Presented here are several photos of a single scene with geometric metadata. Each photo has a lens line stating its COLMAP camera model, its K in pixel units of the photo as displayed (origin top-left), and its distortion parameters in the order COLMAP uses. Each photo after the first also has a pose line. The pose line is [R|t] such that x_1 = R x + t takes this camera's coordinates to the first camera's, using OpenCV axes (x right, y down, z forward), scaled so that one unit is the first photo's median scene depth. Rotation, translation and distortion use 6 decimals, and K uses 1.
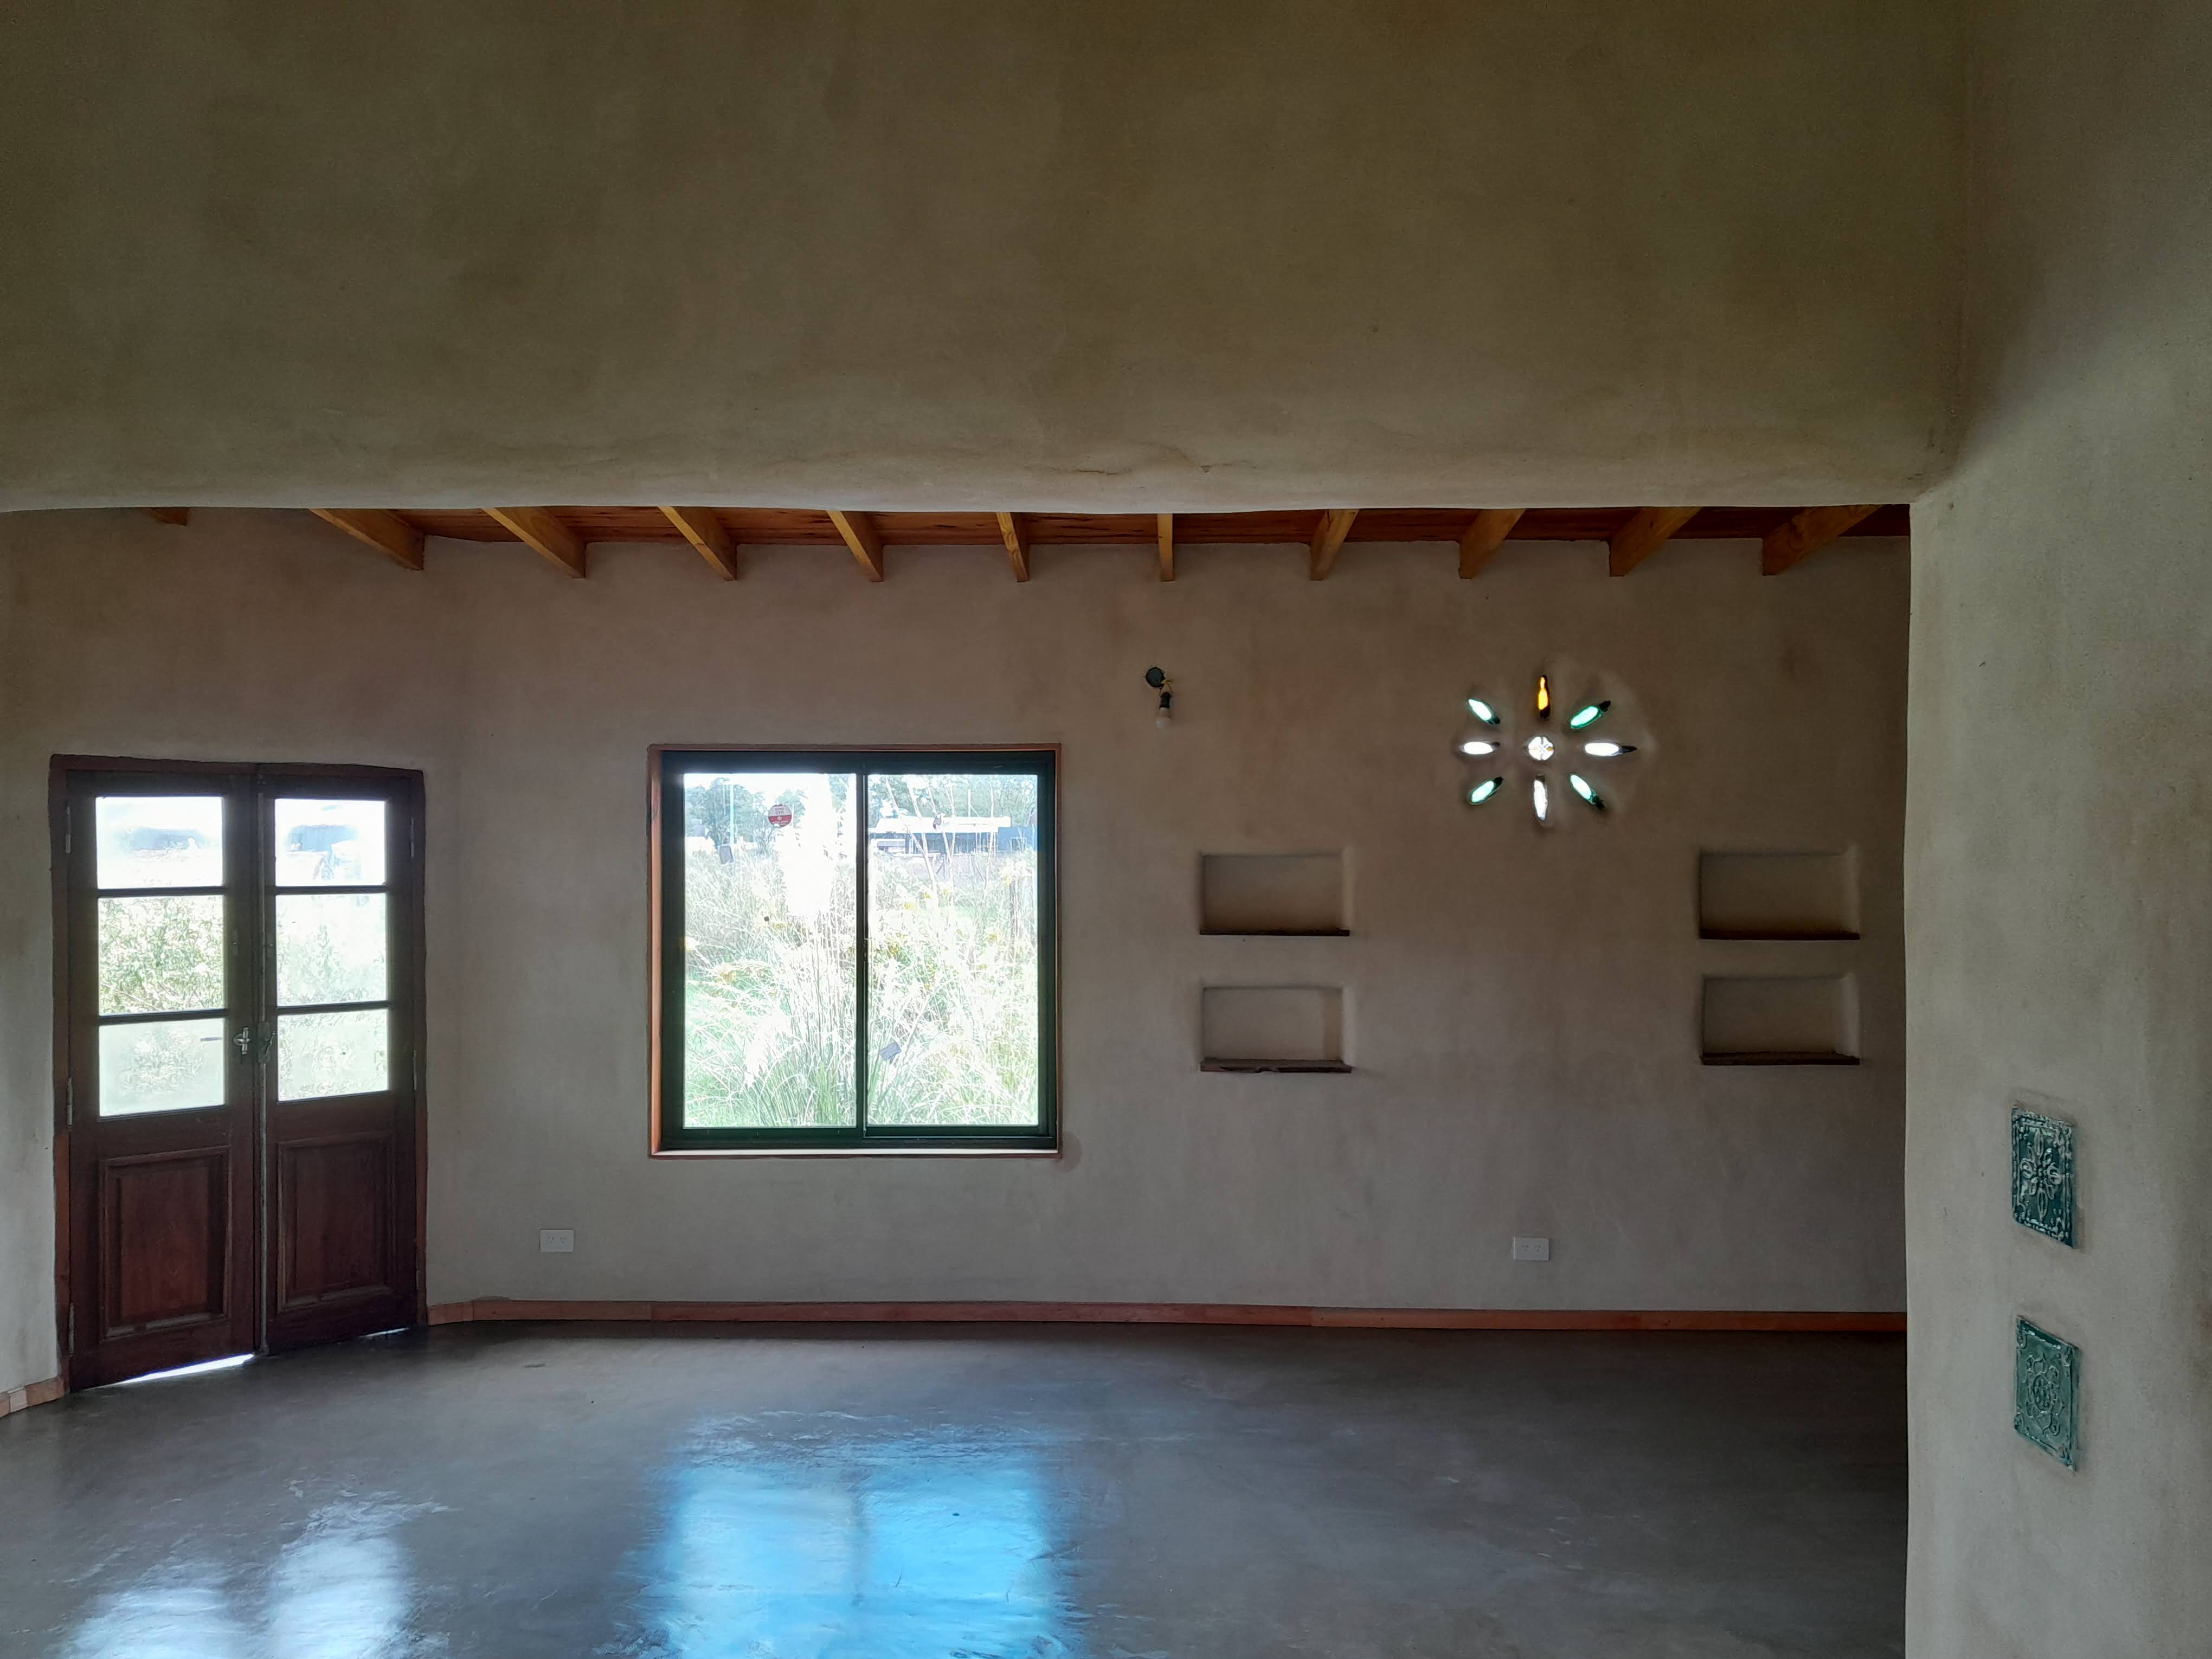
lens RADIAL K [[1678.7, 0, 1061.5], [0, 1678.7, 840.1], [0, 0, 1]] dist [0.112826, -0.180686]
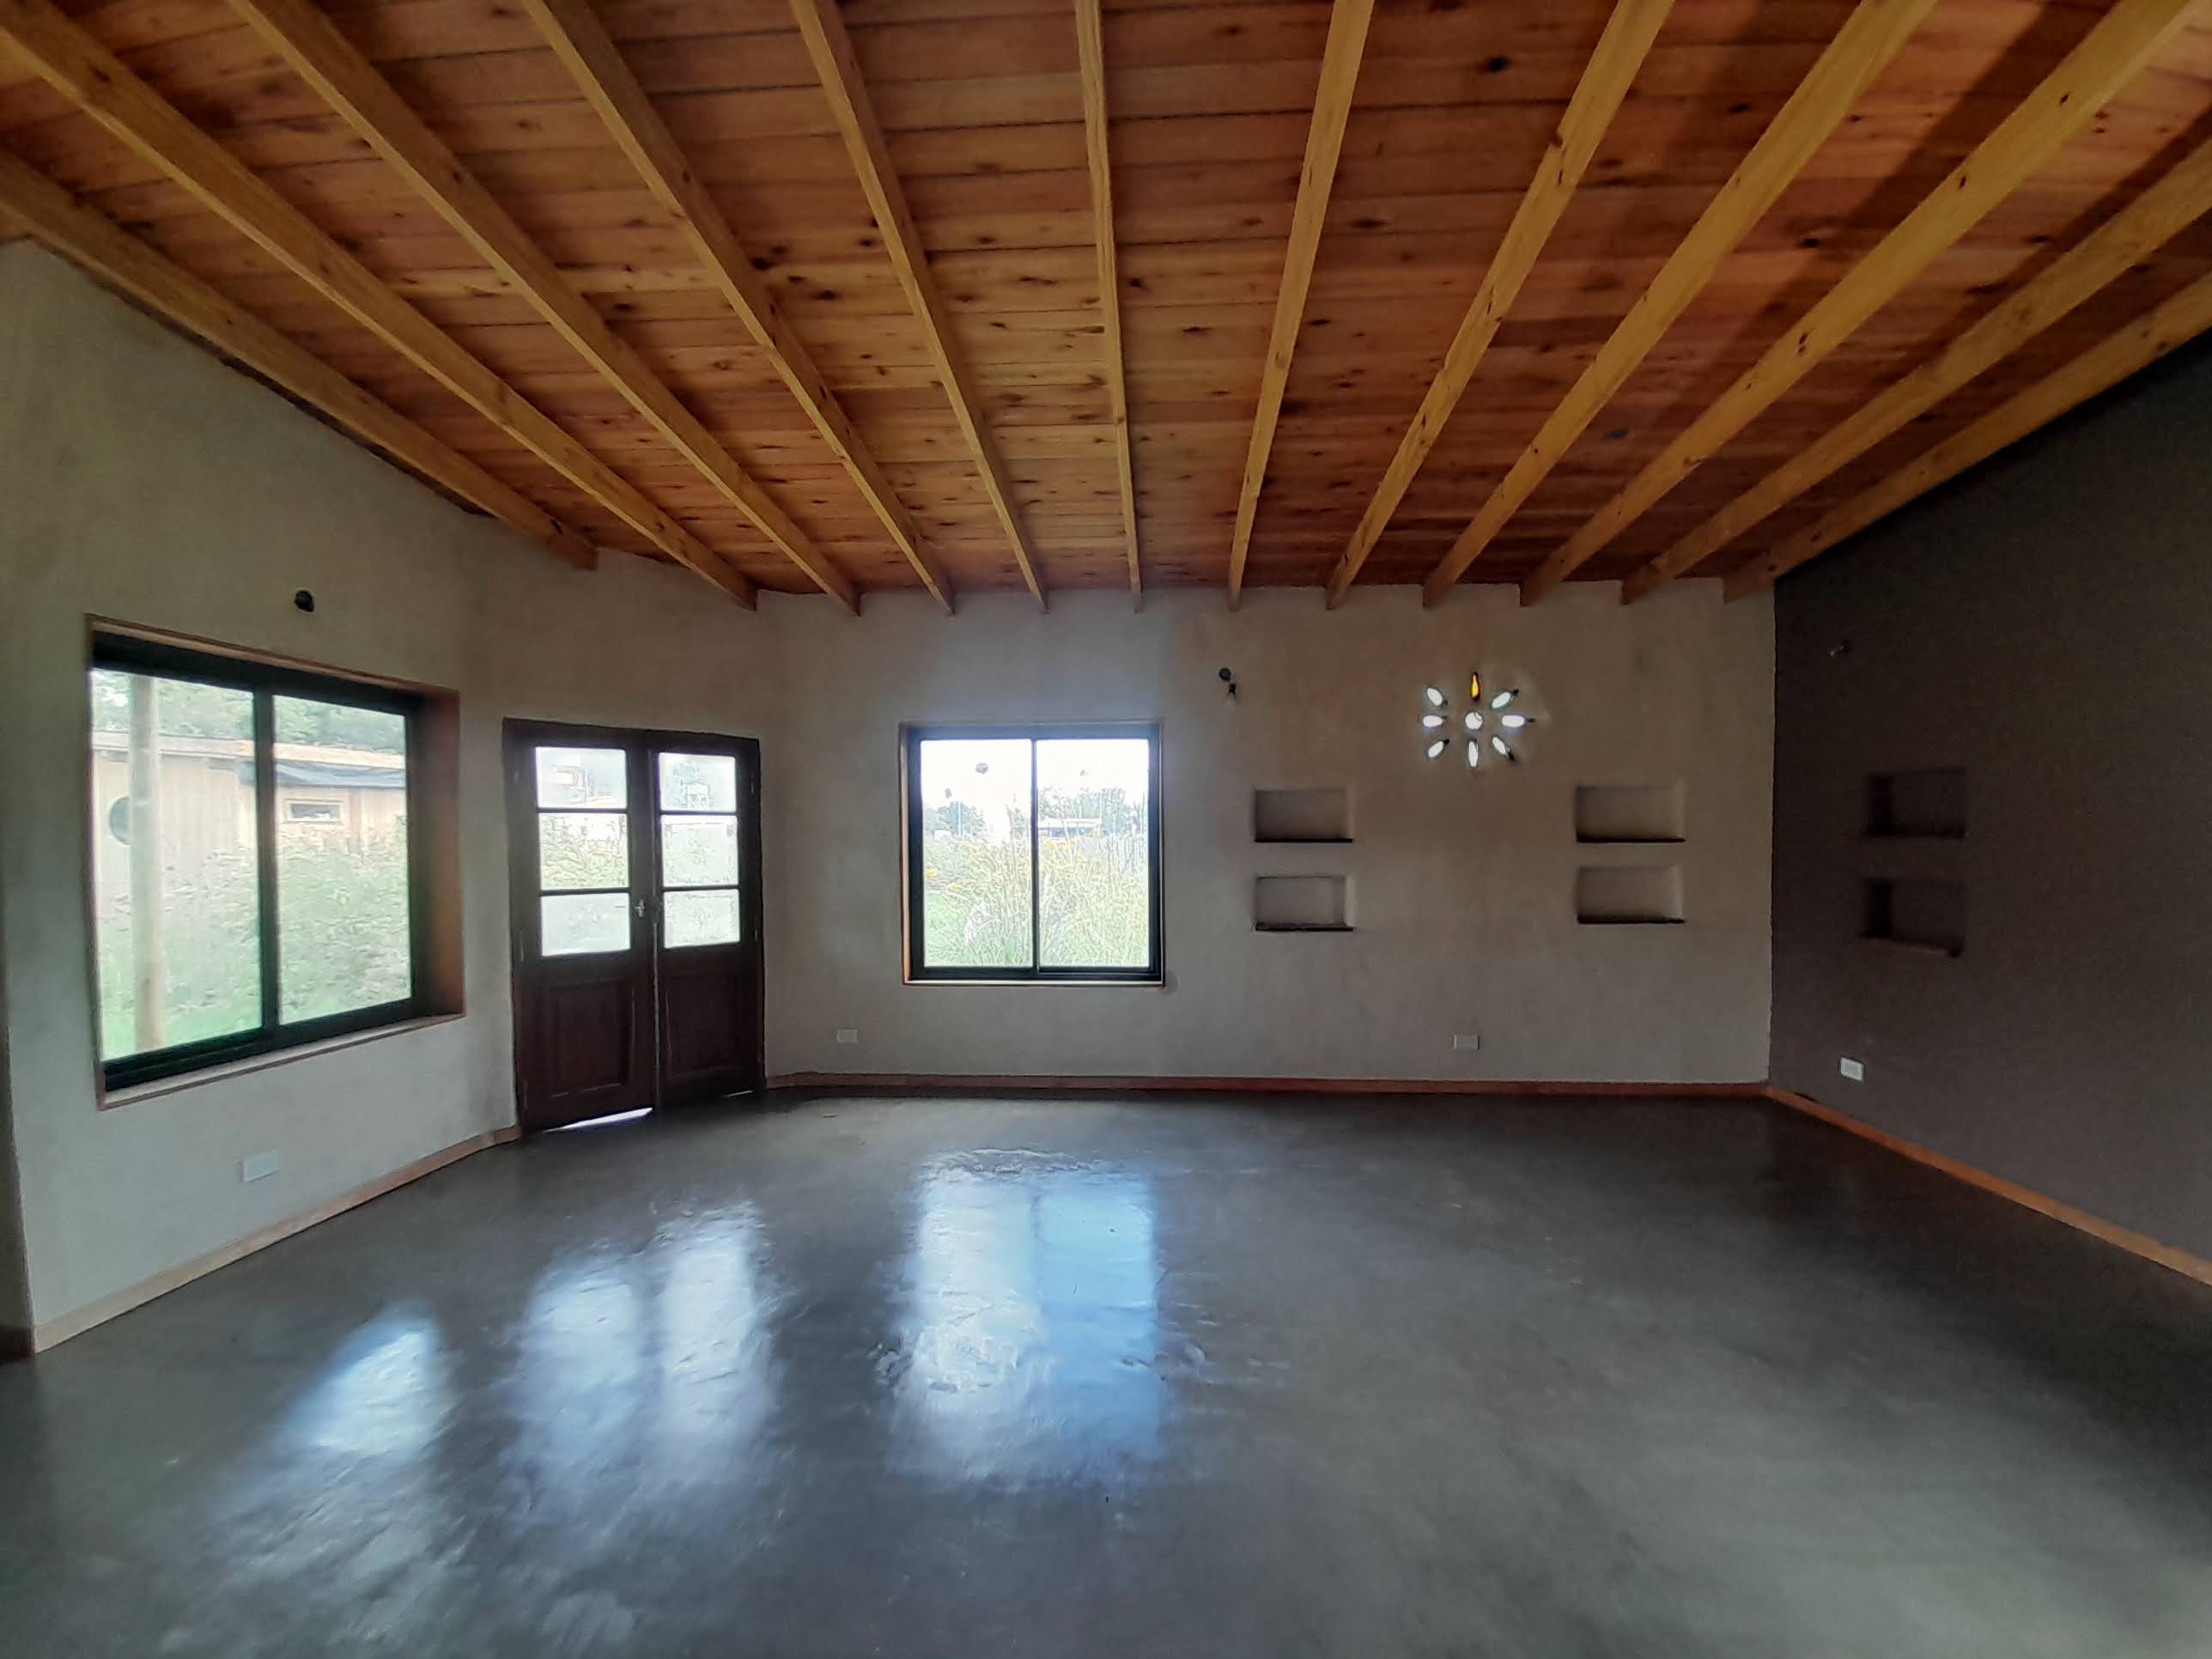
lens RADIAL K [[853.4, 0, 1103.1], [0, 853.4, 858.9], [0, 0, 1]] dist [0.000300, 0.000005]
pose [[0.999513, -0.004807, -0.030838, -0.033649], [0.005819, 0.999445, 0.032797, 0.046920], [0.030663, -0.032961, 0.998986, 0.224142]]
